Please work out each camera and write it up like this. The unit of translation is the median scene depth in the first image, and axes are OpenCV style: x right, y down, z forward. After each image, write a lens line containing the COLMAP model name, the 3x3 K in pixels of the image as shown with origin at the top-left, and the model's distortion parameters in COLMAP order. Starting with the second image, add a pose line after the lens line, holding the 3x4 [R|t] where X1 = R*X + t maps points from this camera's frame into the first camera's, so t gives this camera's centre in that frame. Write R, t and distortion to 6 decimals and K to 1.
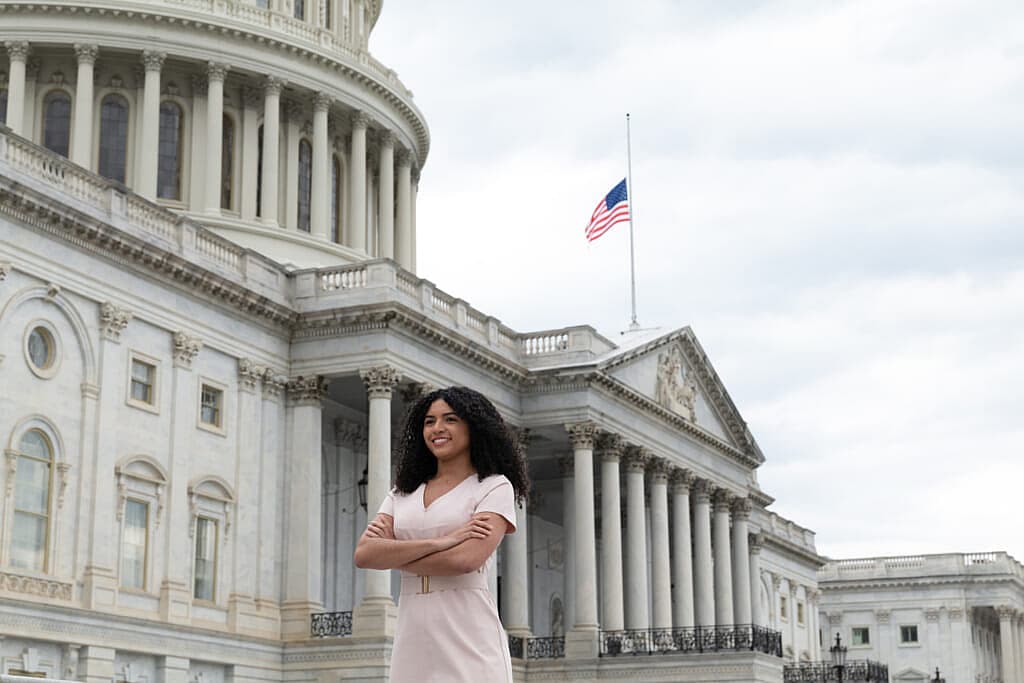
lens RADIAL K [[1871.9, 0, 525.2], [0, 1871.9, 324.6], [0, 0, 1]] dist [0.069284, 0.000000]
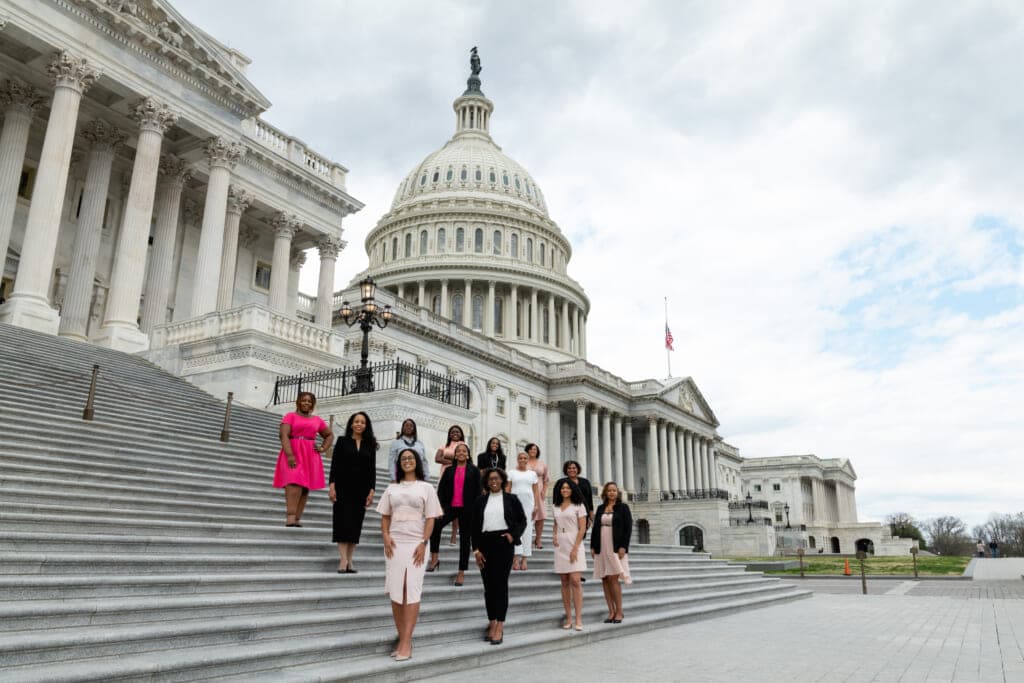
lens RADIAL K [[1013.6, 0, 518.0], [0, 1013.6, 289.7], [0, 0, 1]] dist [-0.003048, -0.017146]
pose [[0.998024, -0.018906, -0.059919, -0.076836], [0.018684, 0.999816, -0.004265, -0.133742], [0.059988, 0.003137, 0.998194, -0.511409]]
